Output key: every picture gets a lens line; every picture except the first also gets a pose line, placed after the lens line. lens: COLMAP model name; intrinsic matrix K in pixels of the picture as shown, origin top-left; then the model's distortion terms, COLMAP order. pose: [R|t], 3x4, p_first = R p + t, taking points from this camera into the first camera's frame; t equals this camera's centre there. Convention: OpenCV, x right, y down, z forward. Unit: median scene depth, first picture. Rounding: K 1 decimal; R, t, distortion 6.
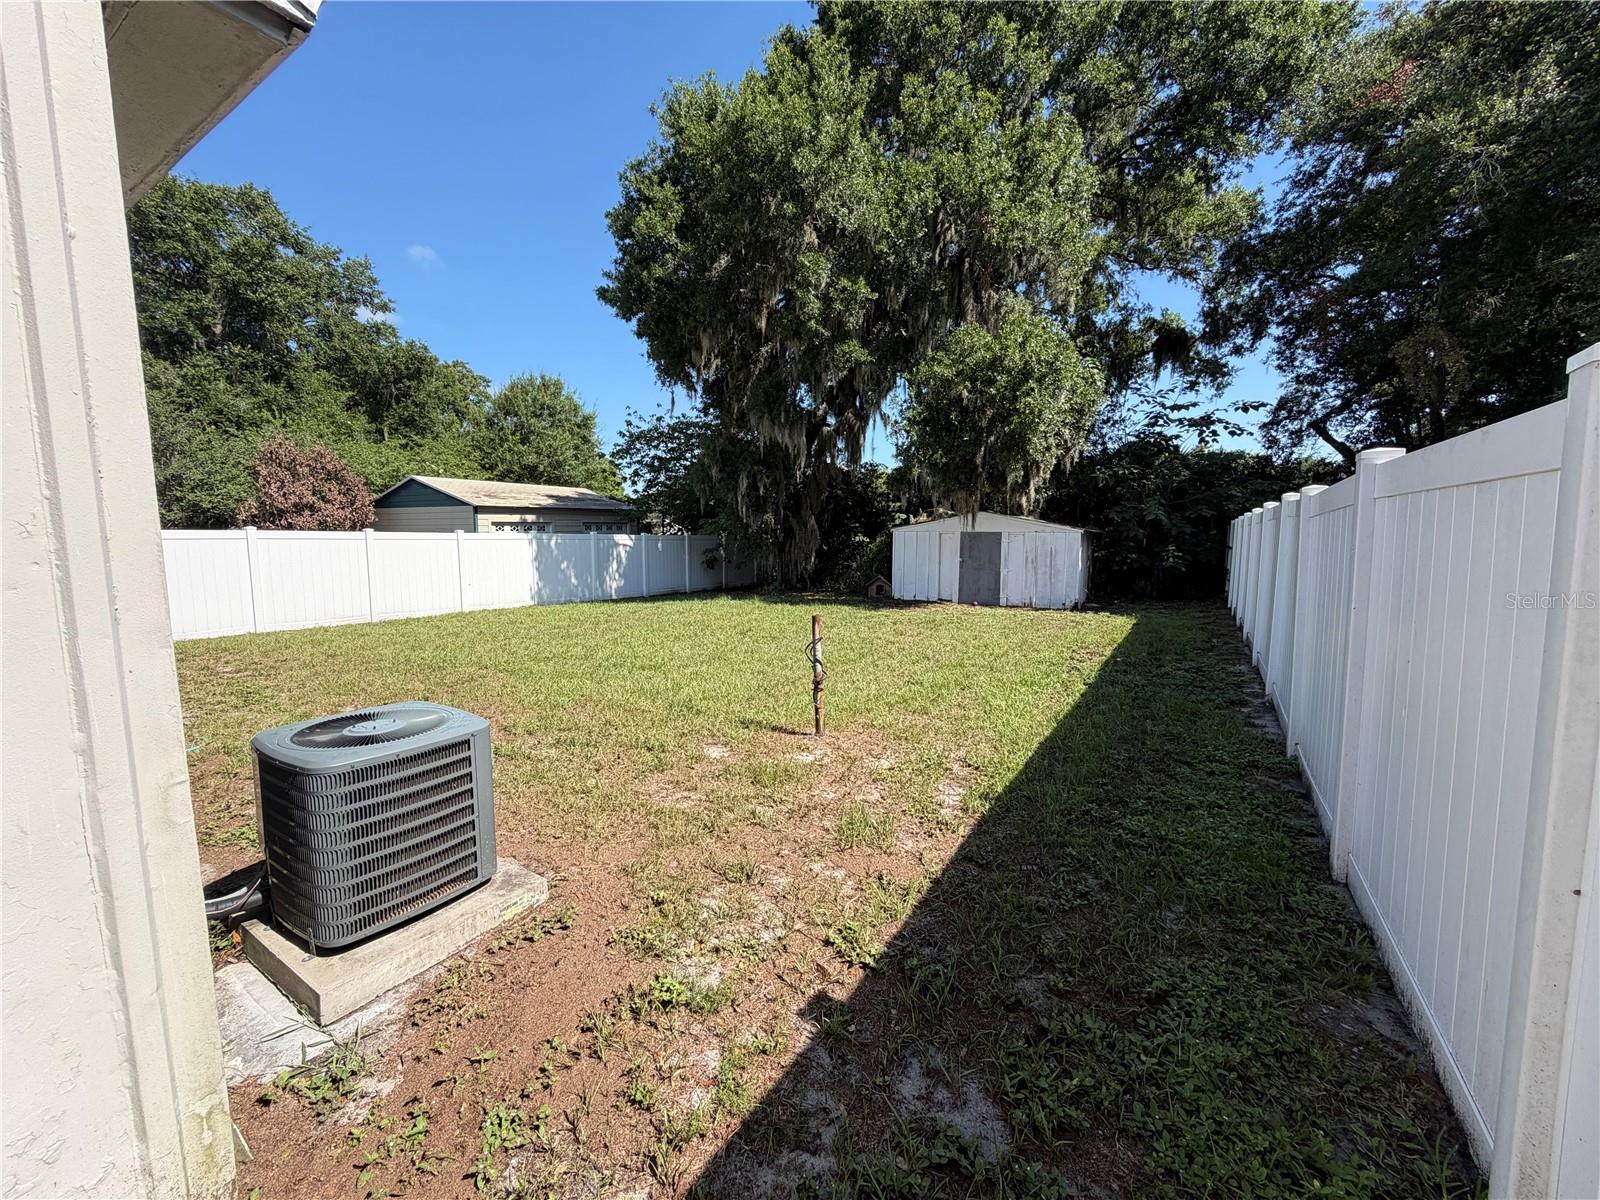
lens RADIAL K [[638.4, 0, 796.2], [0, 638.4, 597.2], [0, 0, 1]] dist [0.001047, -0.000185]
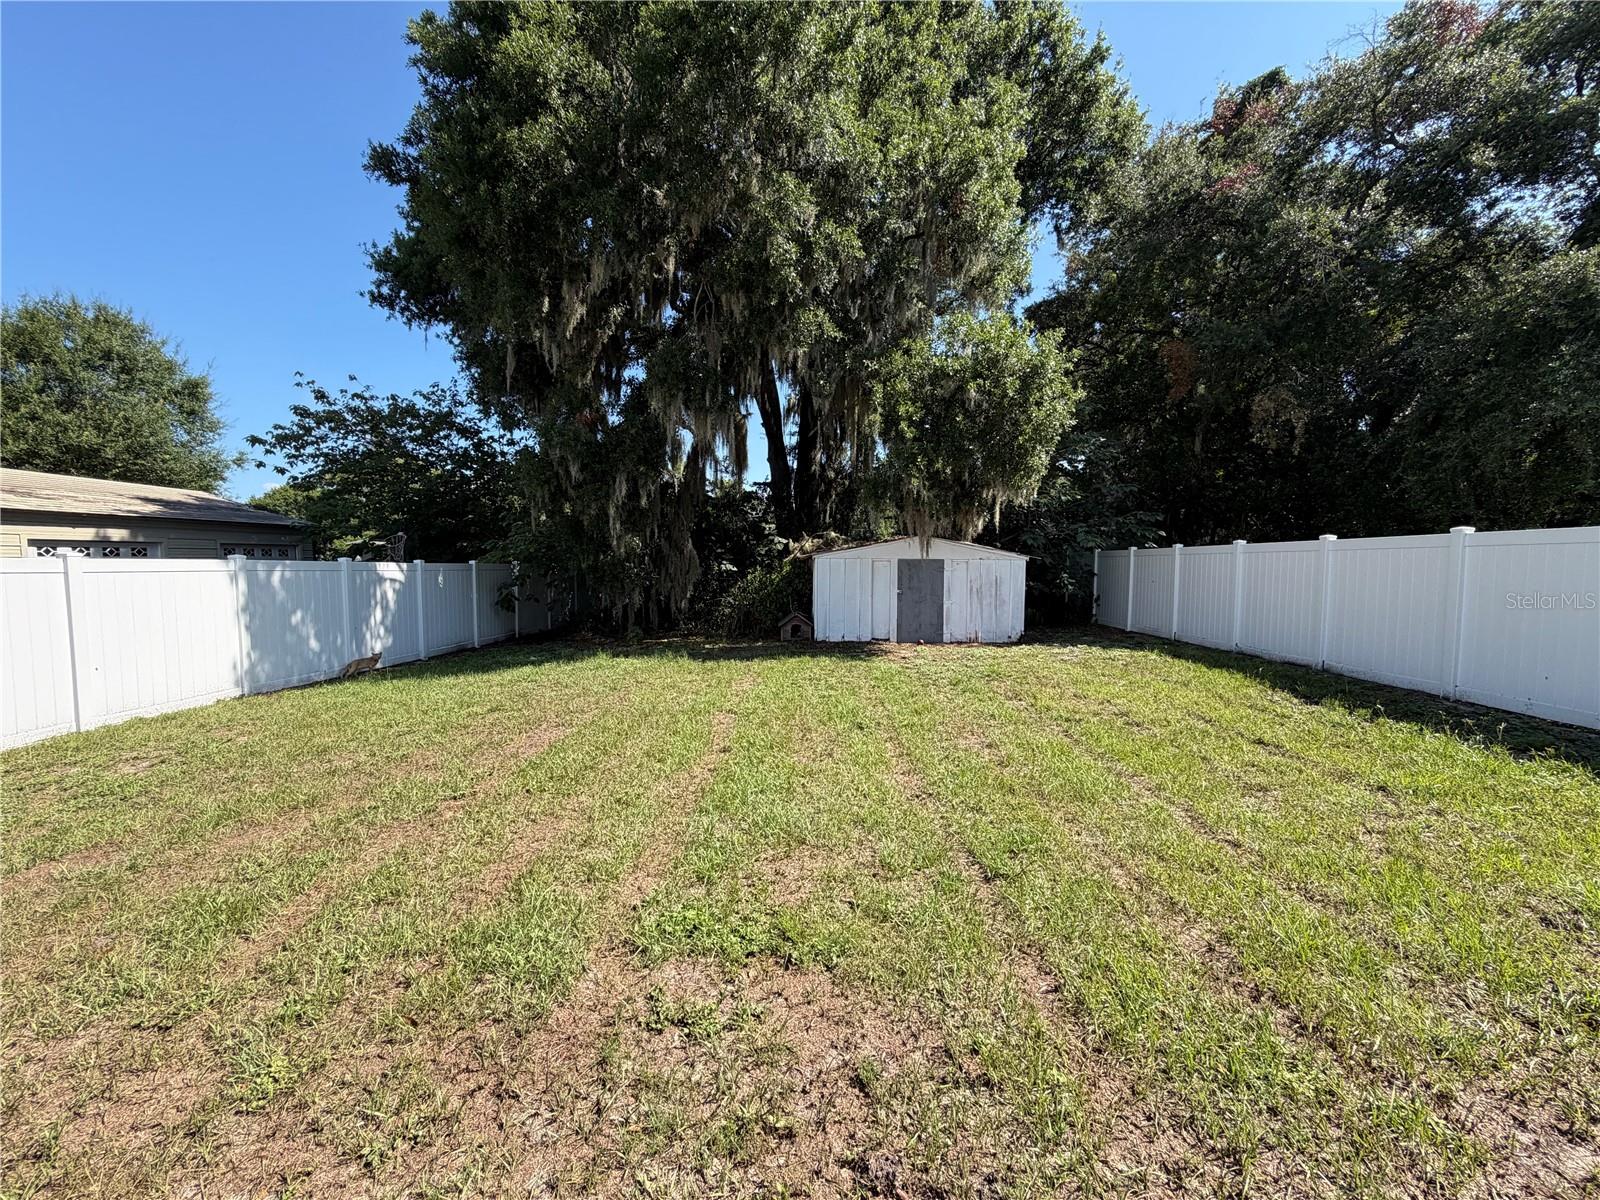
lens RADIAL K [[632.5, 0, 794.7], [0, 632.5, 601.1], [0, 0, 1]] dist [0.001583, -0.000556]
pose [[0.867706, -0.032177, 0.496035, -0.244113], [0.049343, 0.998550, -0.021541, -0.029549], [-0.494623, 0.043167, 0.868035, 0.285666]]
